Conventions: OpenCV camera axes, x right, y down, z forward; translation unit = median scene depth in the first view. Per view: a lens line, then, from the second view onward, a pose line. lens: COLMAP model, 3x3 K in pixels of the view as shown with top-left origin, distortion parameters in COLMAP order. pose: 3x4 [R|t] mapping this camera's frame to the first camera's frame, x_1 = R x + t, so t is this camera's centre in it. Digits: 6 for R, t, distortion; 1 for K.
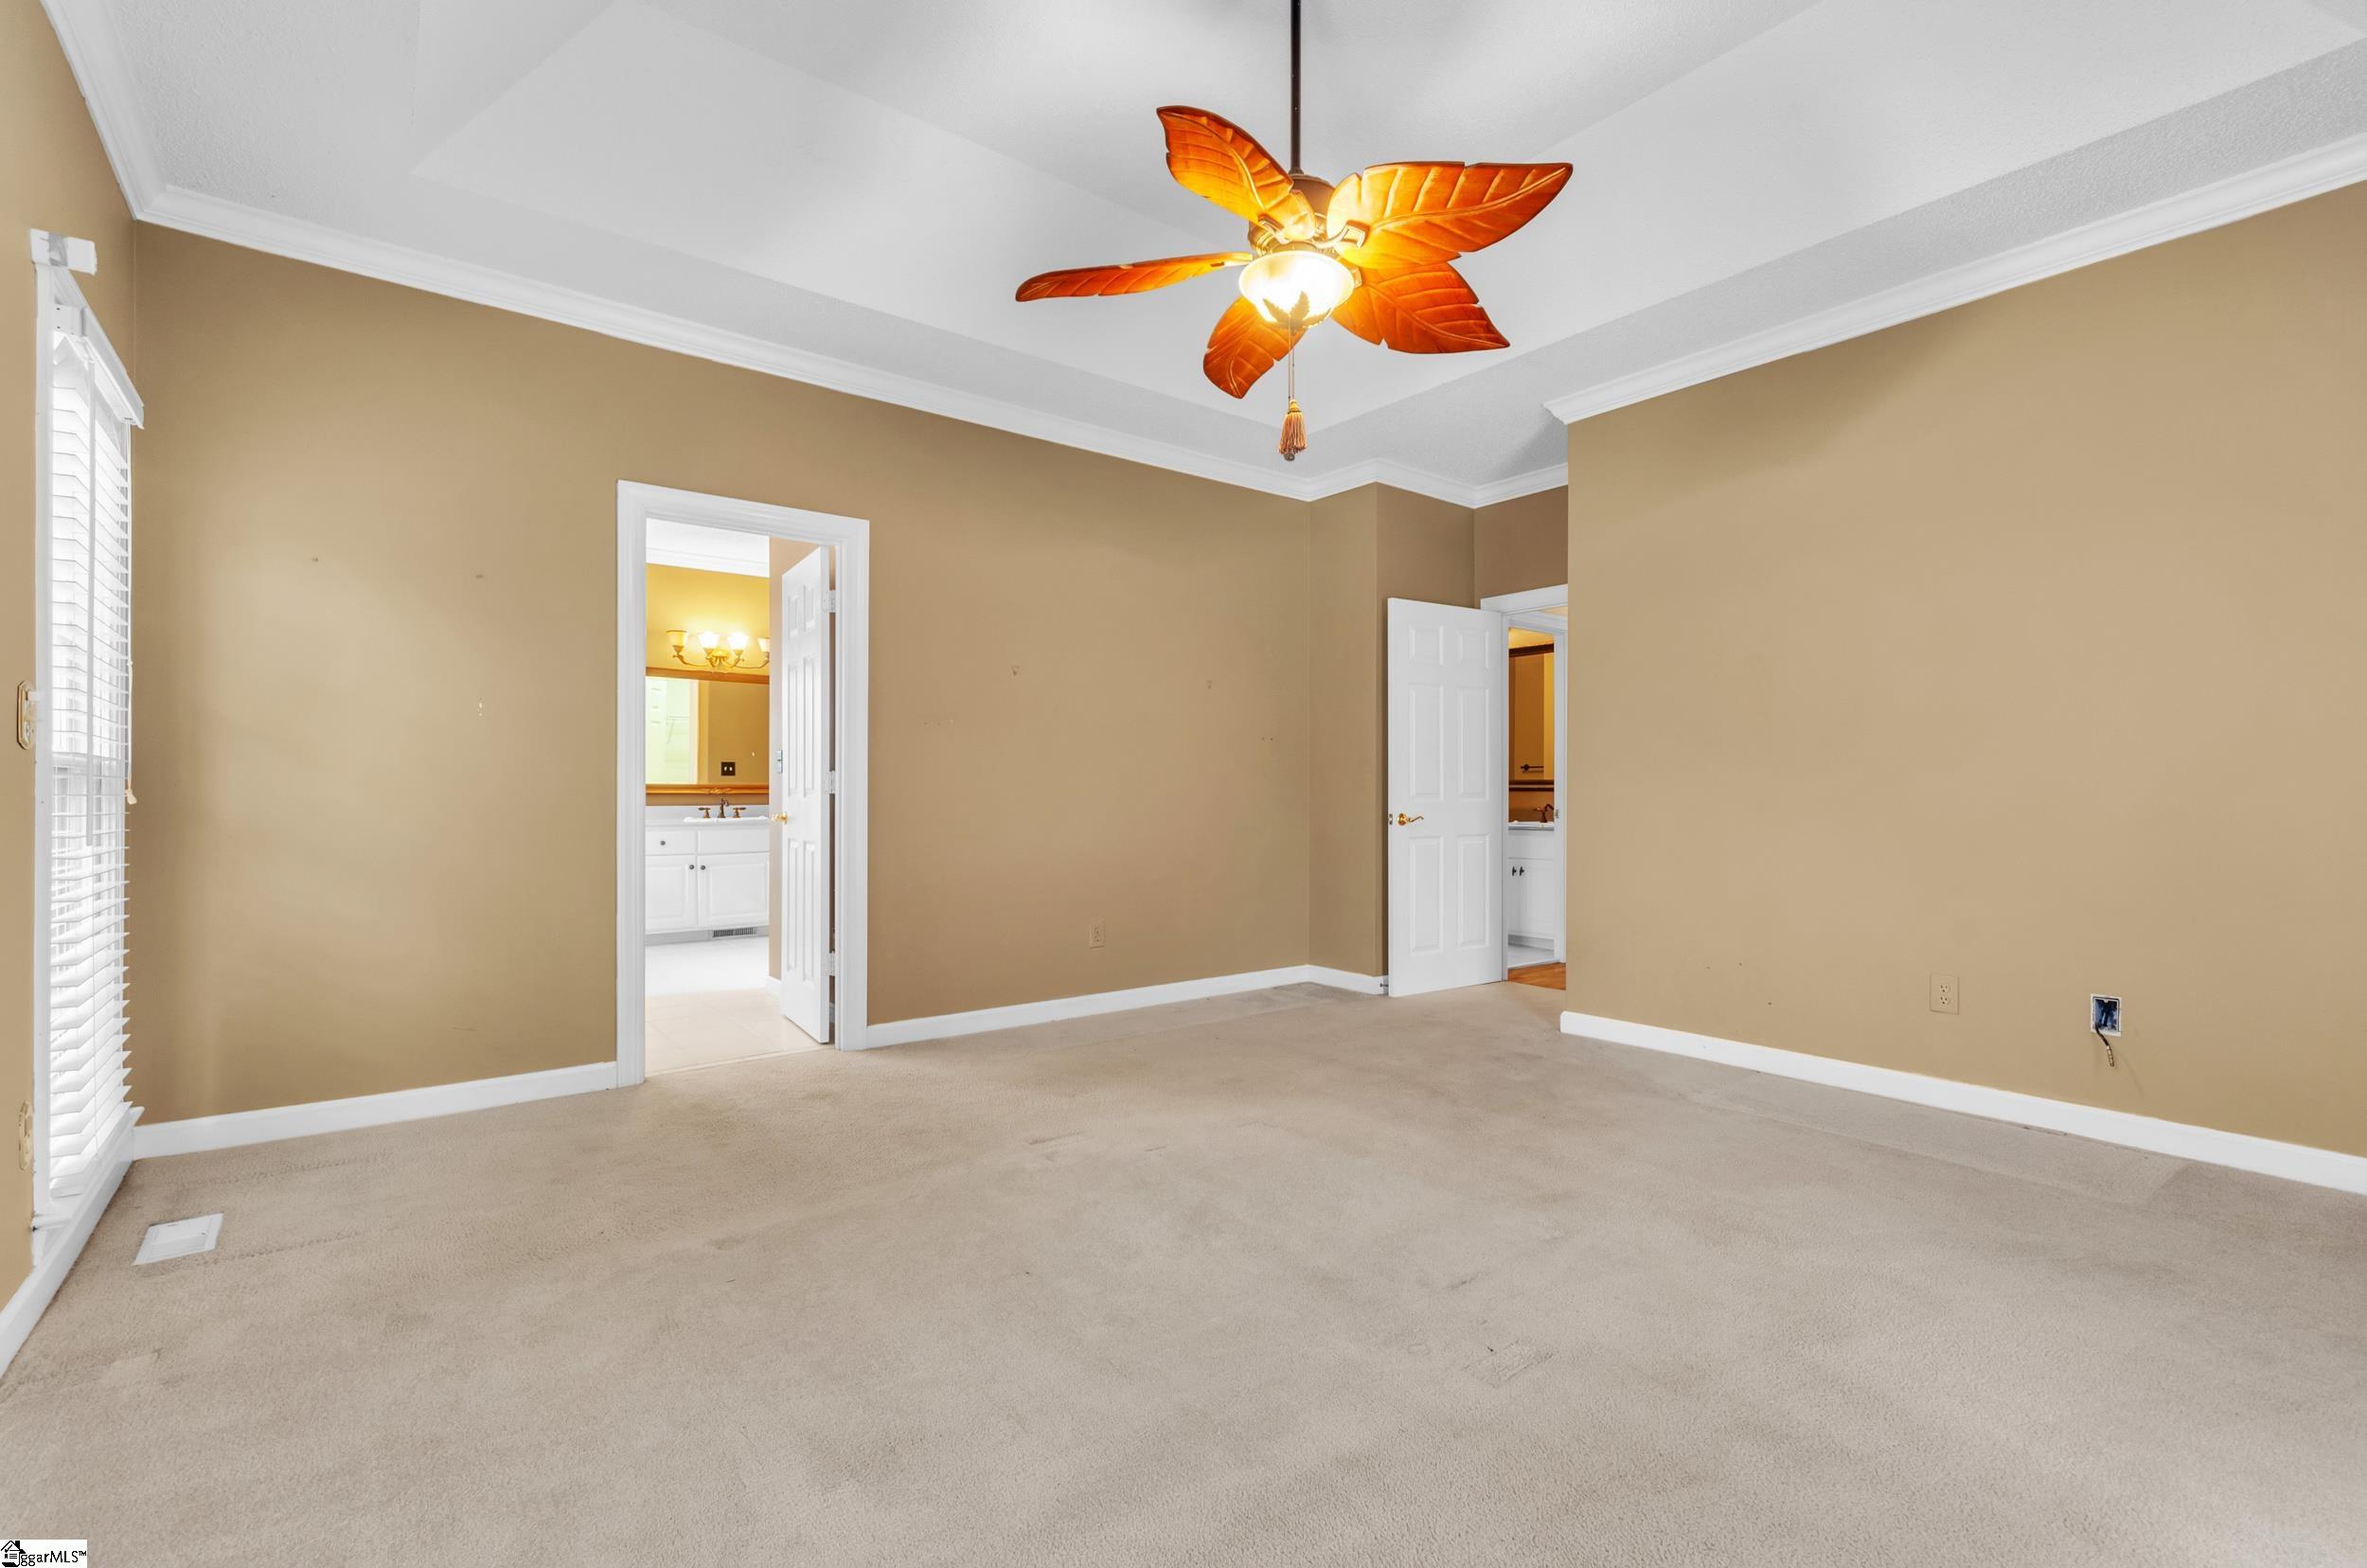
lens RADIAL K [[1051.2, 0, 1199.3], [0, 1051.2, 773.0], [0, 0, 1]] dist [0.023796, 0.000246]
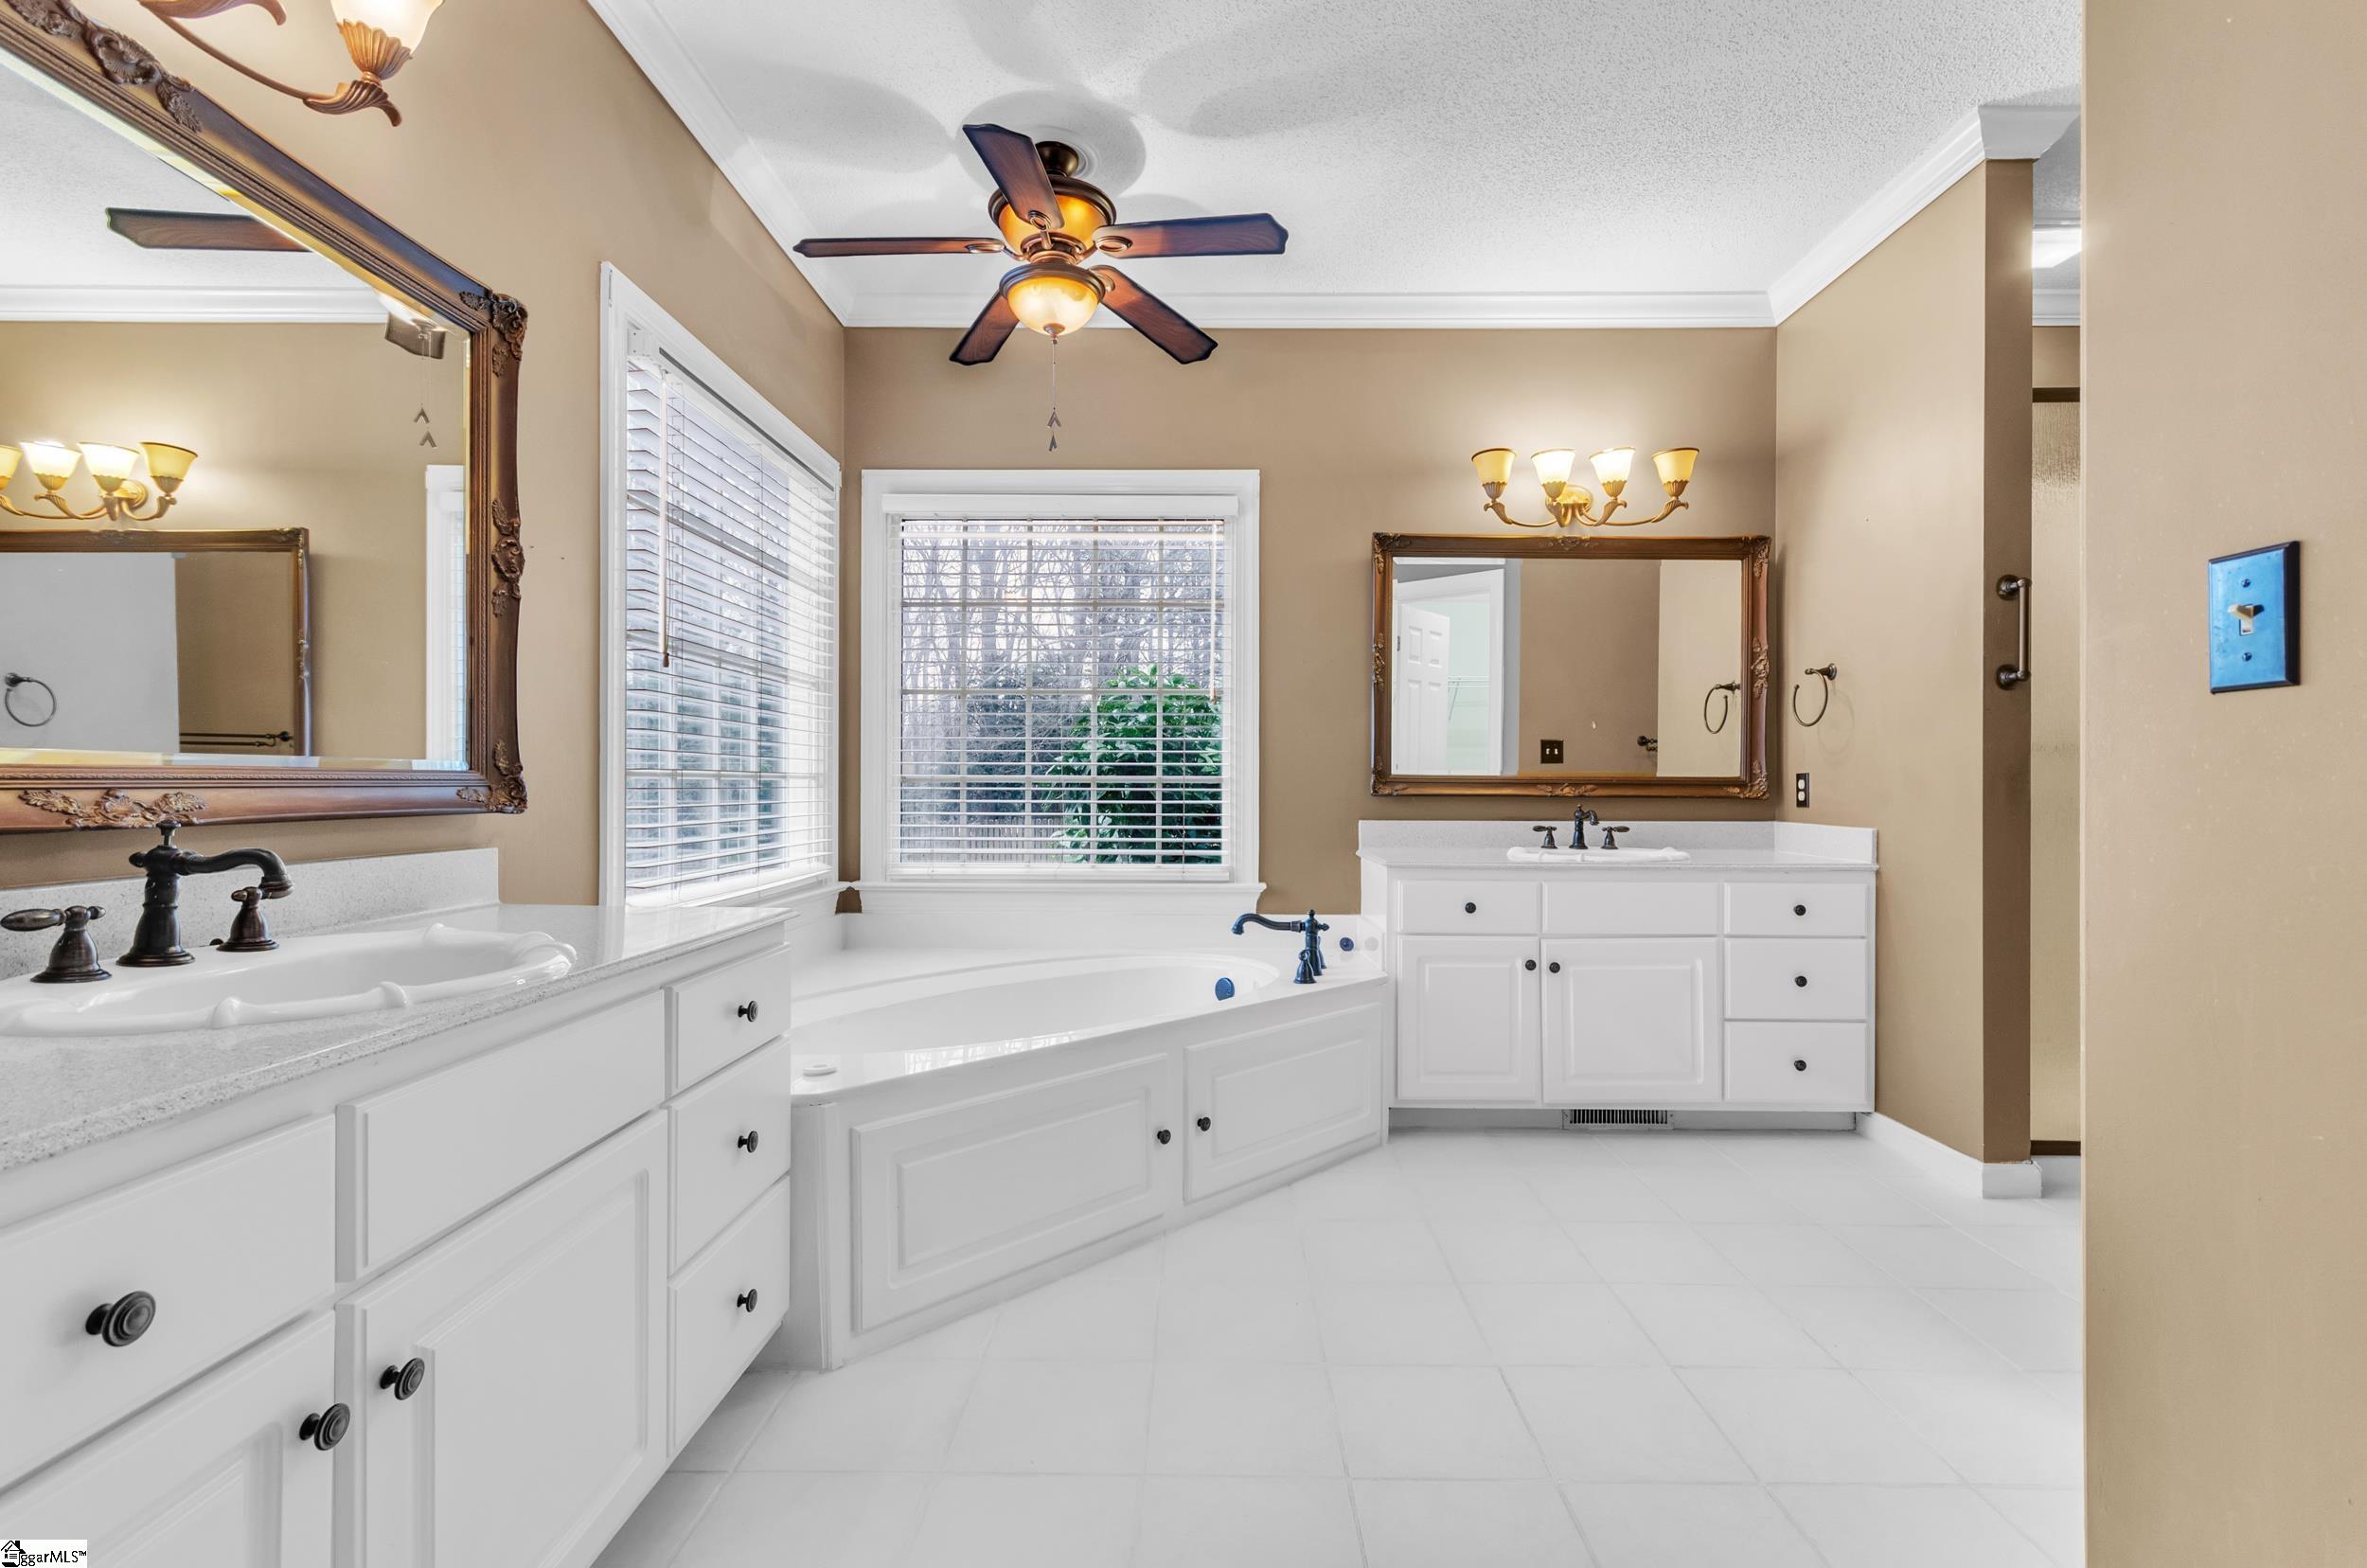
lens RADIAL K [[1051.2, 0, 1194.5], [0, 1051.2, 776.0], [0, 0, 1]] dist [0.023796, 0.000246]
pose [[0.771324, 0.002340, -0.636438, -0.284989], [0.002716, 0.999972, 0.006968, 0.006762], [0.636436, -0.007103, 0.771297, 0.530790]]
